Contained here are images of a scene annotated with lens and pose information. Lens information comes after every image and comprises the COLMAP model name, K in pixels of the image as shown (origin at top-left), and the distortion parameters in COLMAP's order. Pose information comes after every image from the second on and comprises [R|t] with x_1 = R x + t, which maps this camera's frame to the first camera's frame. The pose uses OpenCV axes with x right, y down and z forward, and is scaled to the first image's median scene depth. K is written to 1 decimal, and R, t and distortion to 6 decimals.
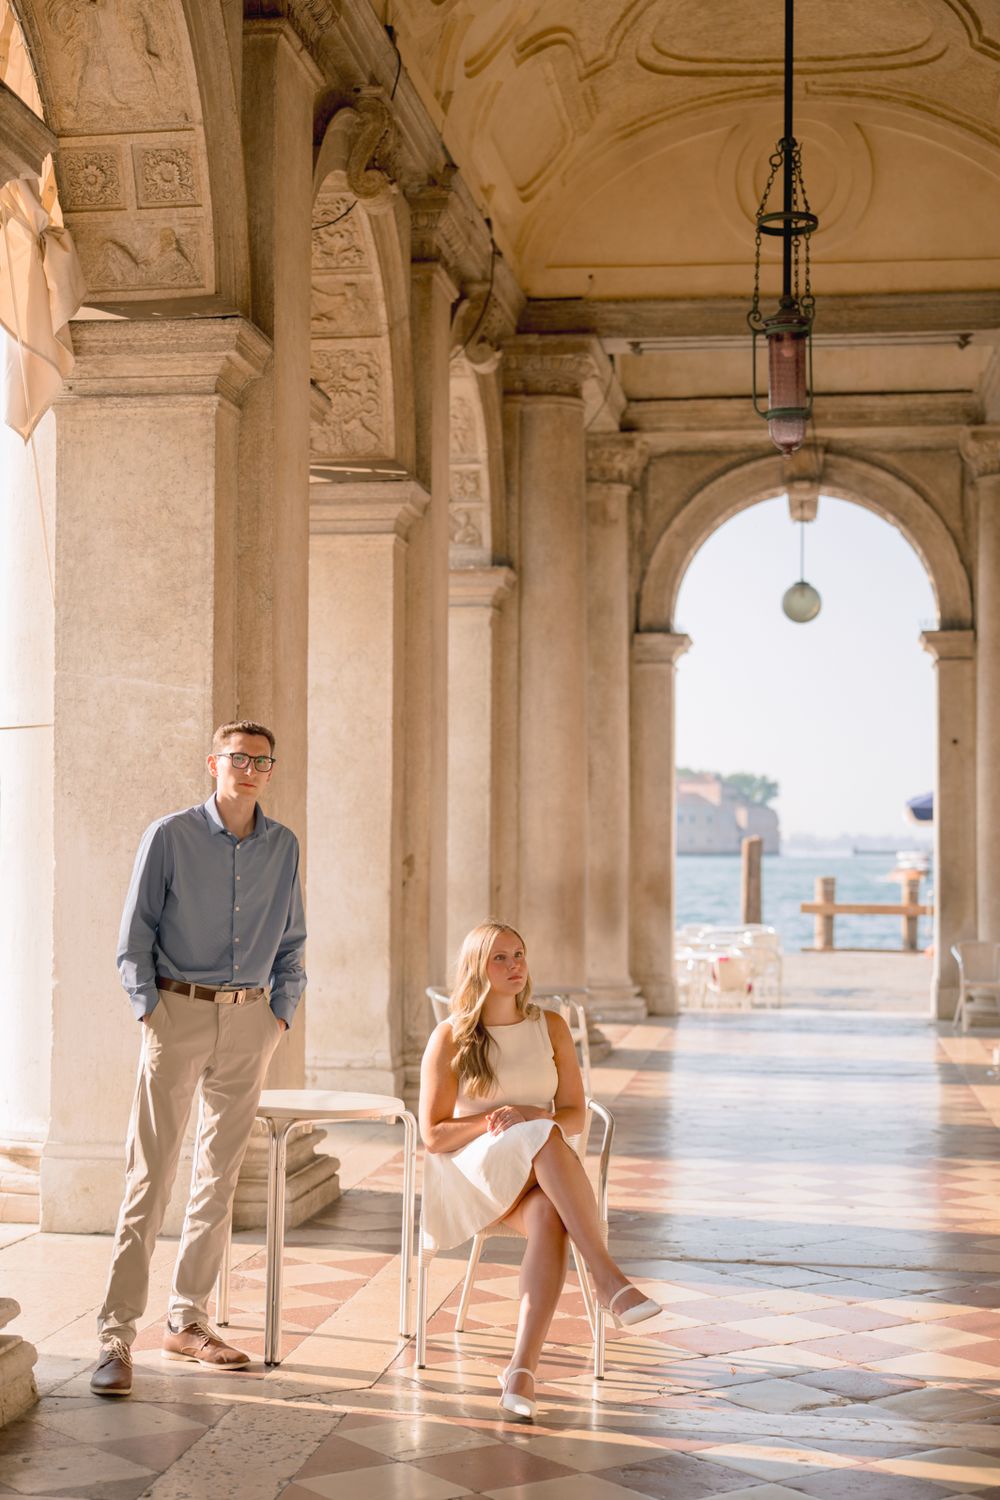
lens RADIAL K [[2180.6, 0, 475.2], [0, 2180.6, 787.9], [0, 0, 1]] dist [0.027699, 0.000000]
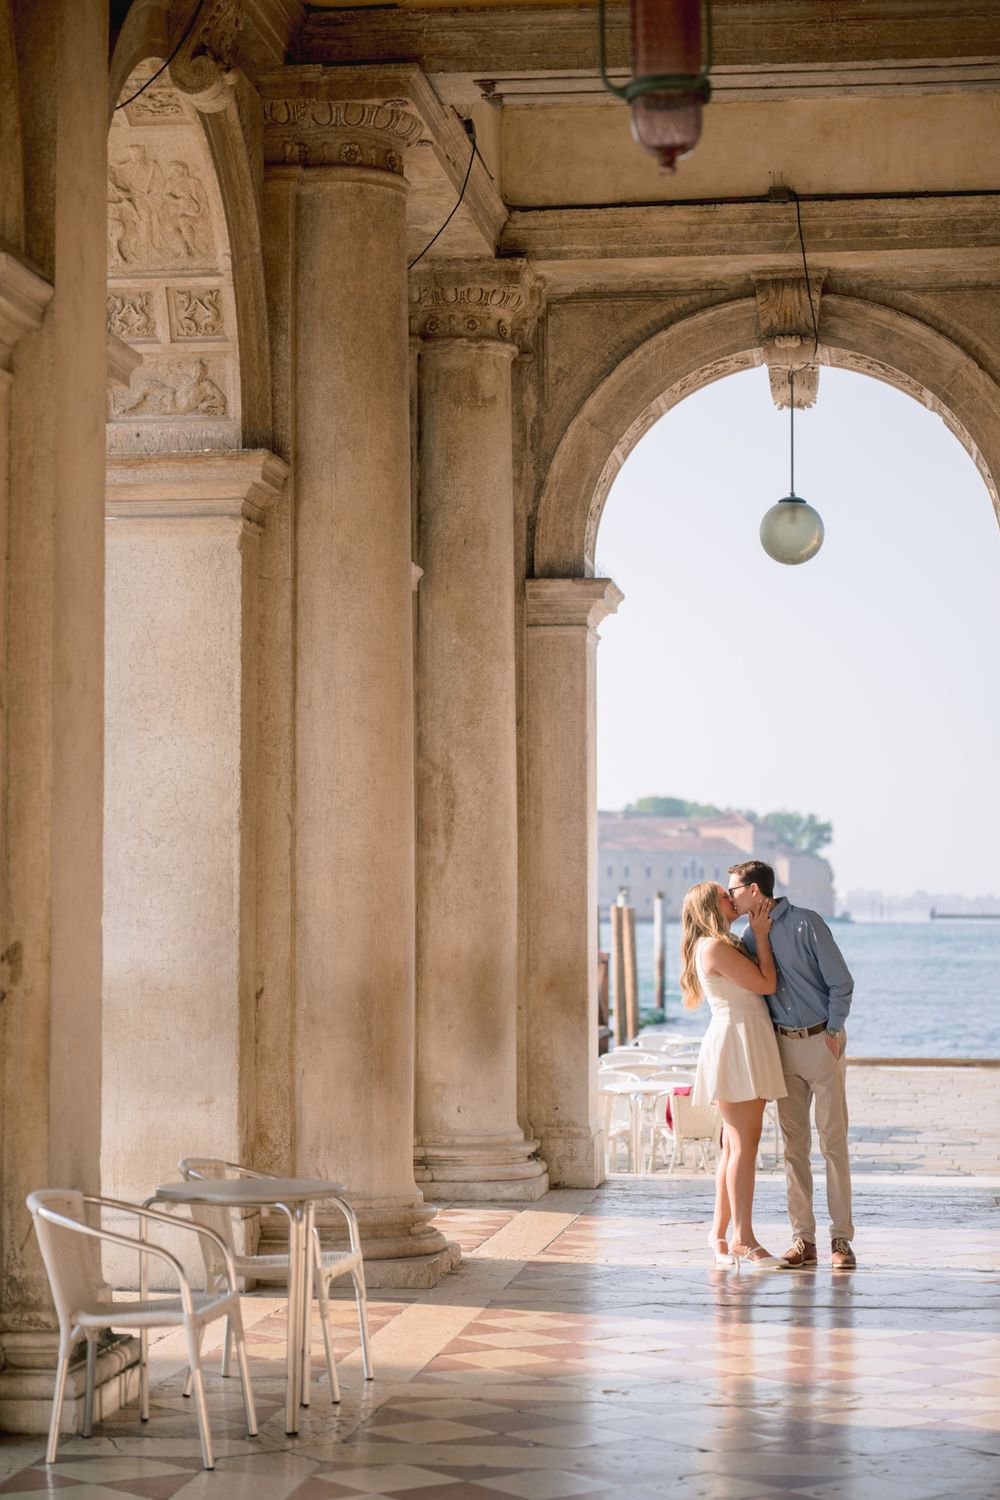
lens RADIAL K [[2877.1, 0, 500.3], [0, 2877.1, 749.8], [0, 0, 1]] dist [0.038345, 0.000000]
pose [[0.999710, -0.007136, 0.023019, 0.047229], [0.007808, 0.999541, -0.029256, 0.002772], [-0.022799, 0.029427, 0.999307, 0.174599]]
